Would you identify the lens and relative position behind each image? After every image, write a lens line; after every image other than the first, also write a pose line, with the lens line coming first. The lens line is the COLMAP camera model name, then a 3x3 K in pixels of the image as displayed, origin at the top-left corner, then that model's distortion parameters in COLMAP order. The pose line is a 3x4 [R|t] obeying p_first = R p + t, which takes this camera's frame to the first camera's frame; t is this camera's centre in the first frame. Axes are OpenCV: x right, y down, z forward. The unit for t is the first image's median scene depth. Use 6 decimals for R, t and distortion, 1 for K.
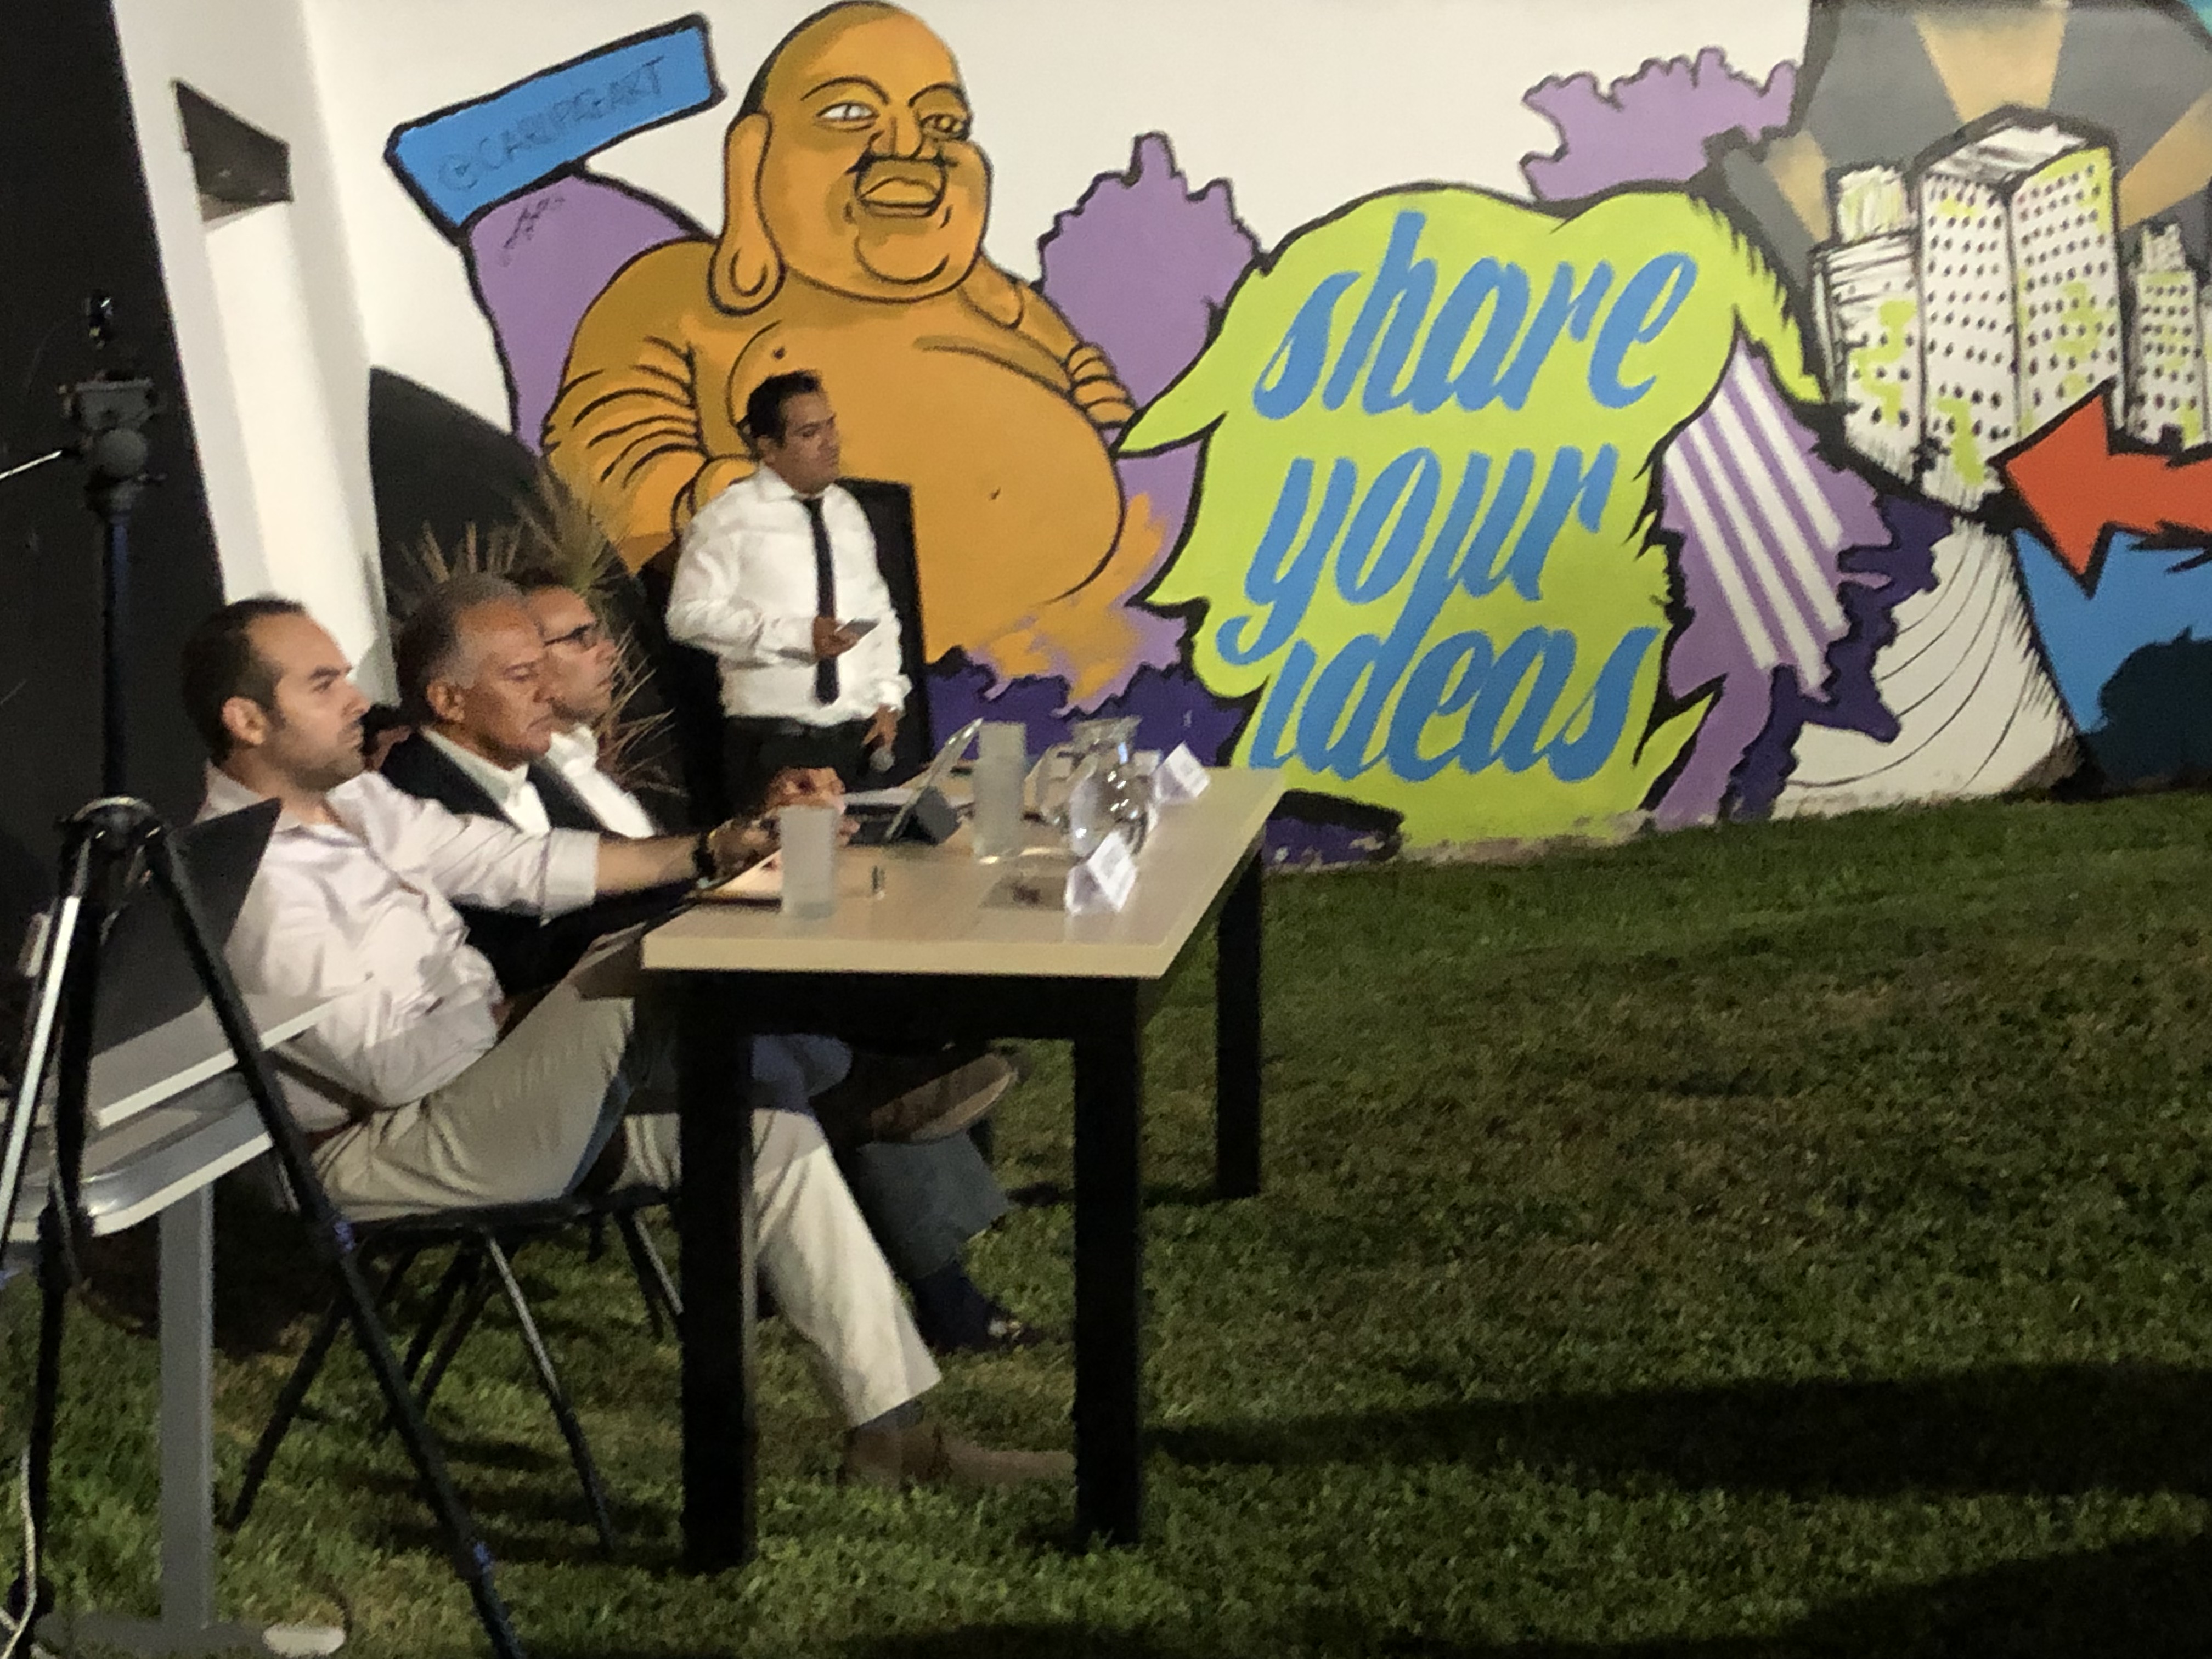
lens RADIAL K [[3551.9, 0, 1105.1], [0, 3551.9, 908.3], [0, 0, 1]] dist [0.119806, 0.000000]
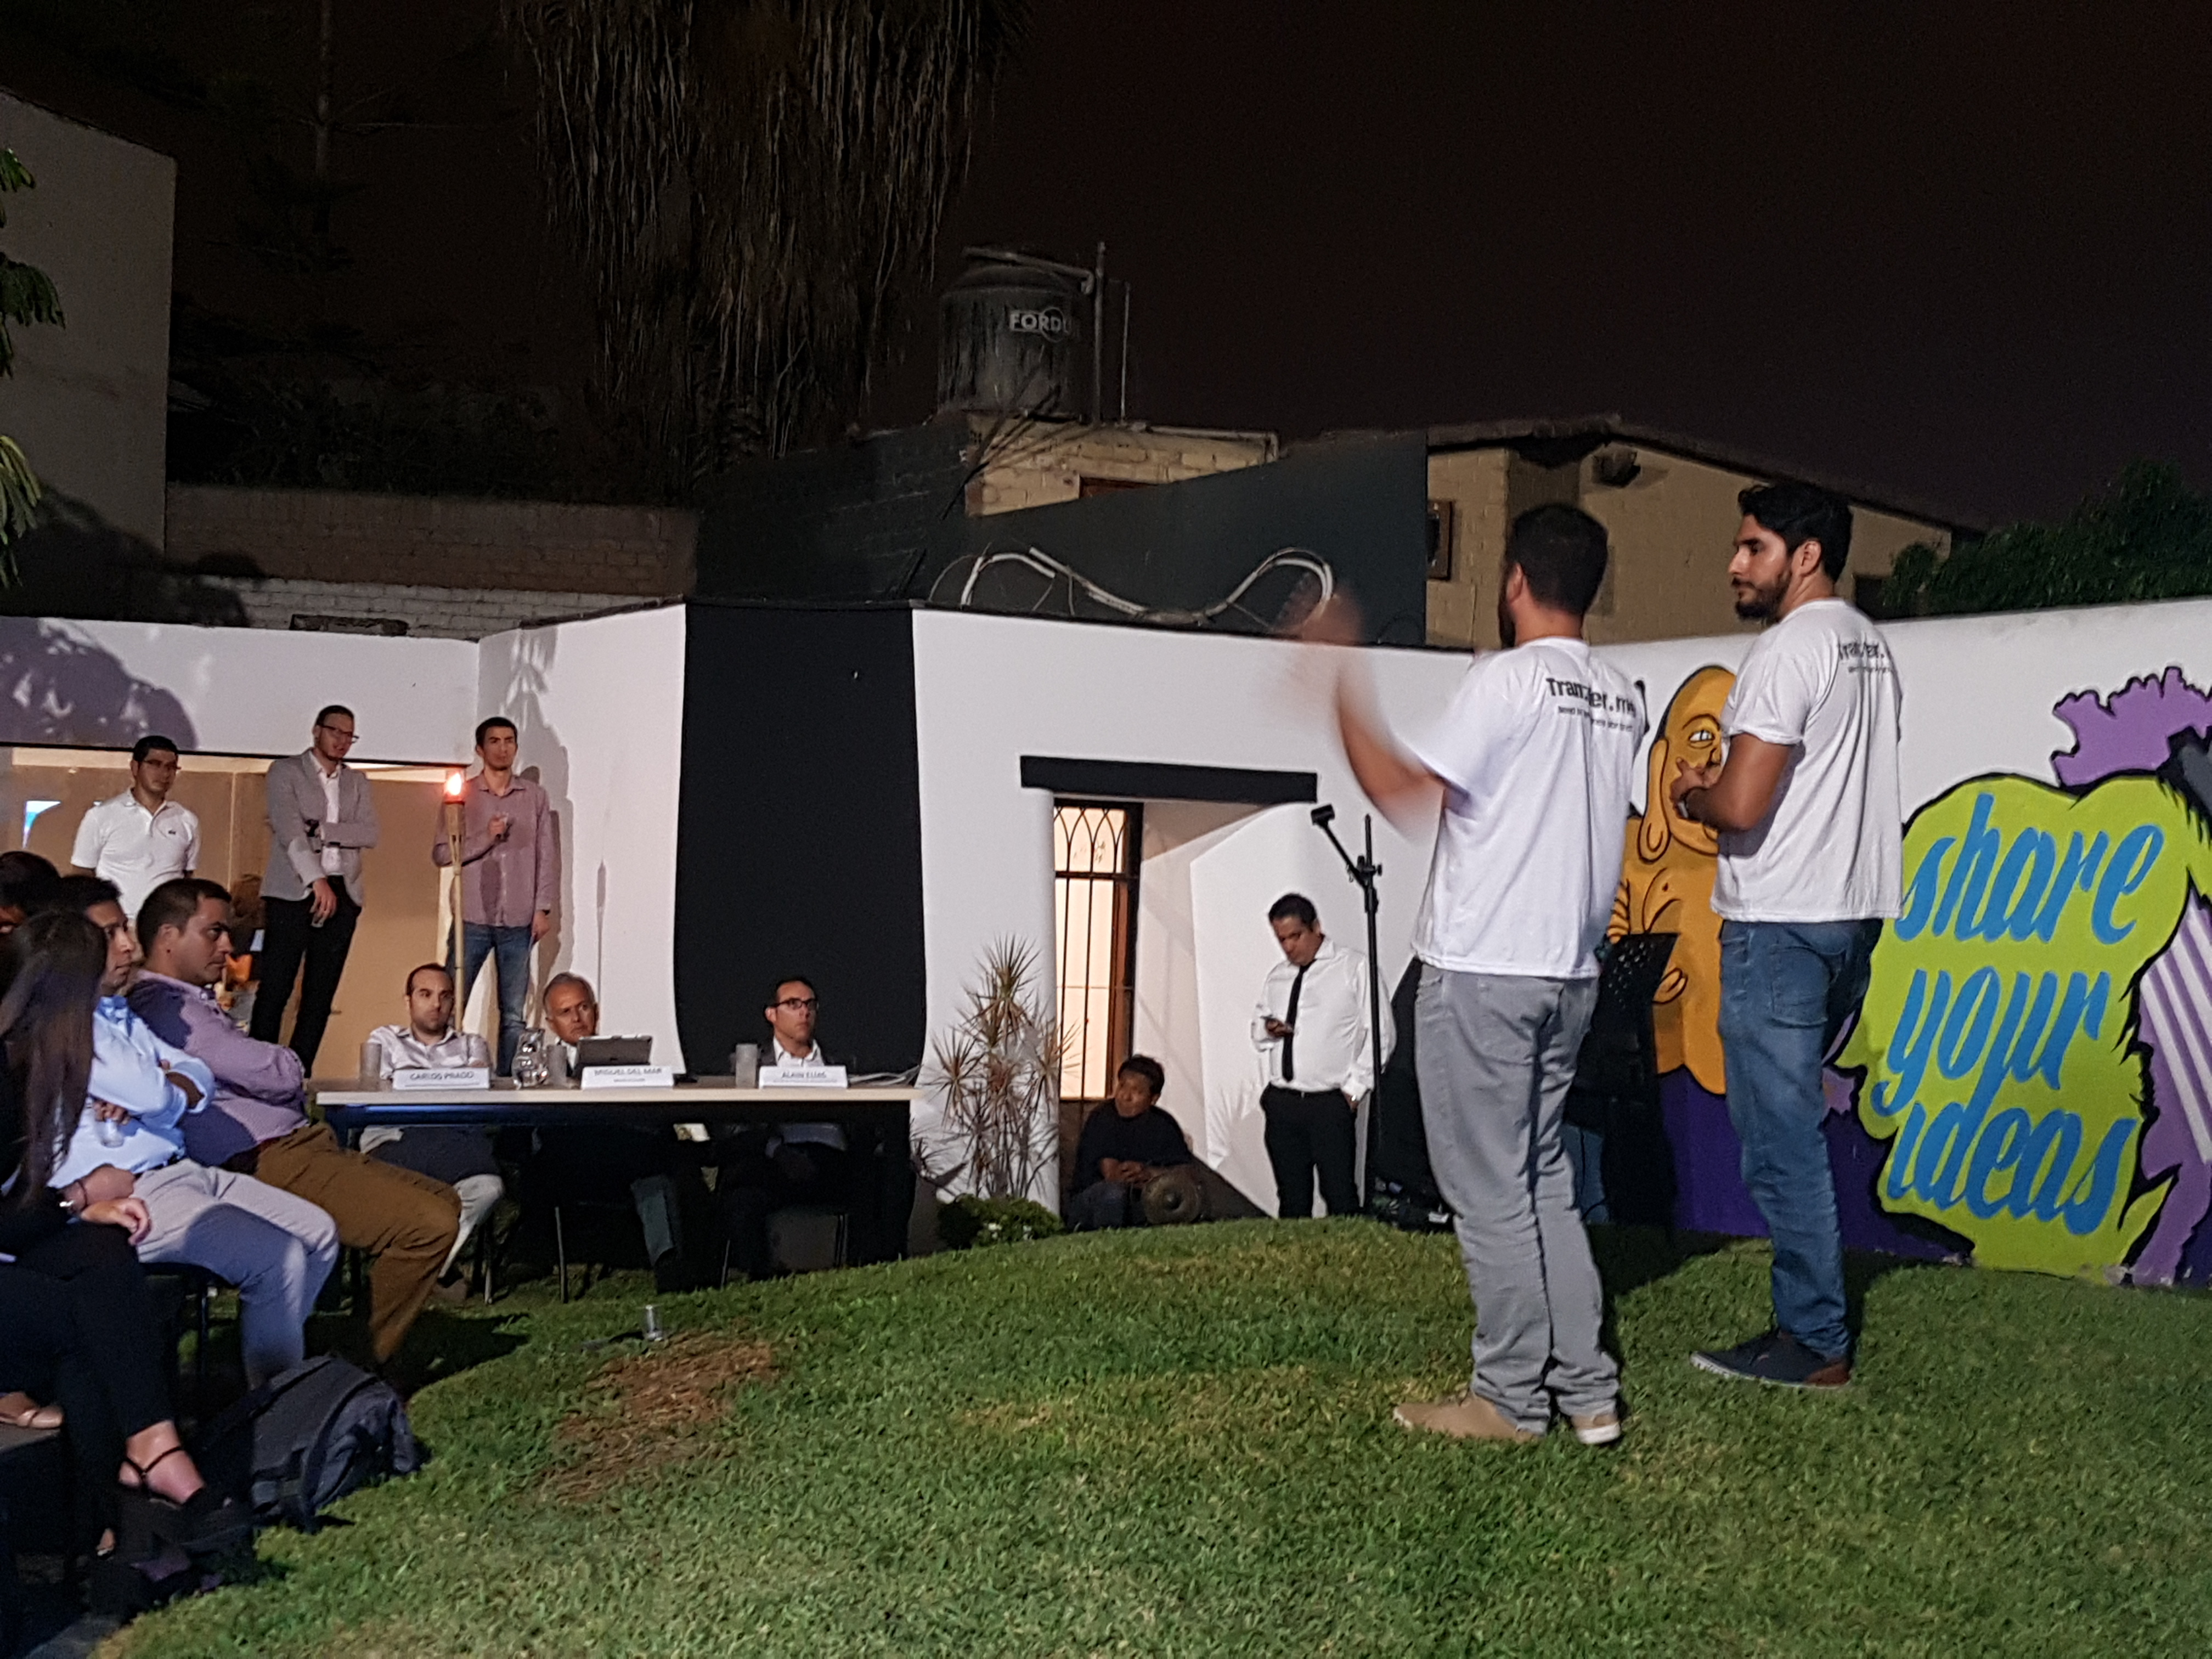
lens RADIAL K [[2978.5, 0, 1065.4], [0, 2978.5, 784.0], [0, 0, 1]] dist [0.199899, 0.000000]
pose [[0.426819, -0.012944, -0.904244, 0.979552], [-0.140148, 0.986871, -0.080279, -0.057355], [0.893411, 0.160992, 0.419402, 0.204585]]
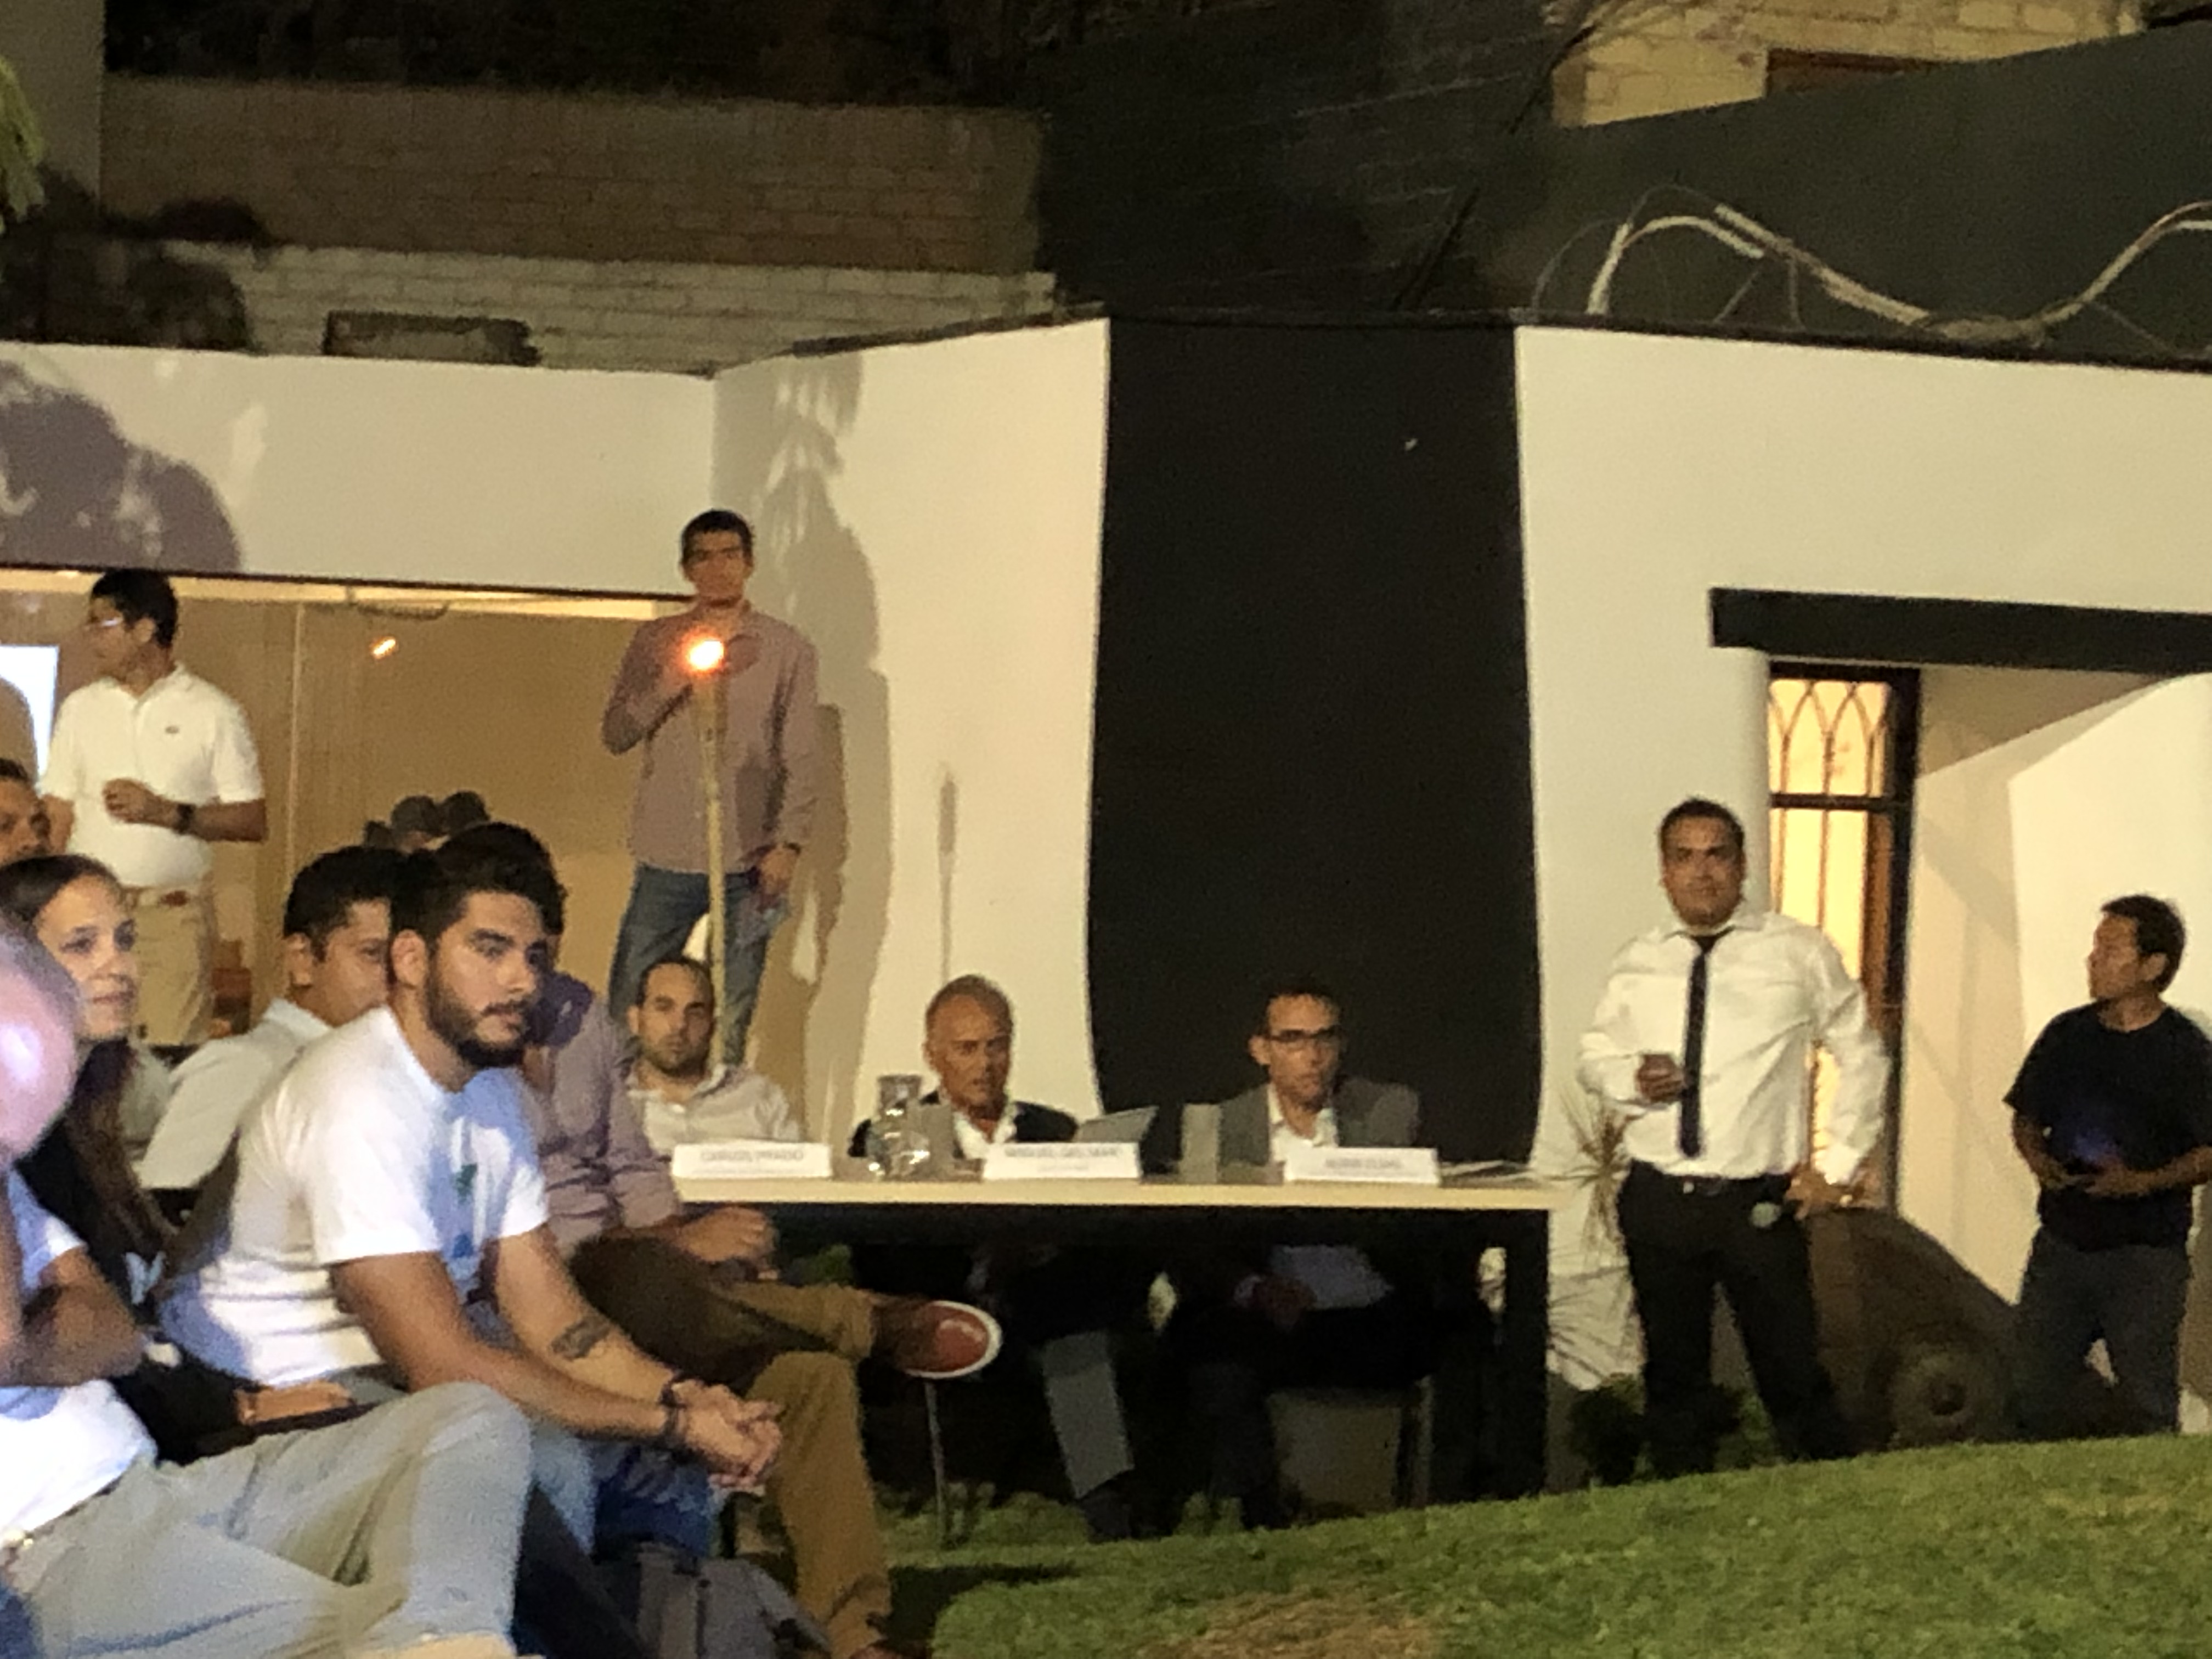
lens RADIAL K [[5671.4, 0, 1093.5], [0, 5671.4, 817.7], [0, 0, 1]] dist [0.200588, 0.000000]
pose [[0.340123, 0.025232, -0.940042, 1.038932], [-0.146580, 0.988844, -0.026493, -0.058166], [0.928887, 0.146803, 0.340027, 0.132361]]
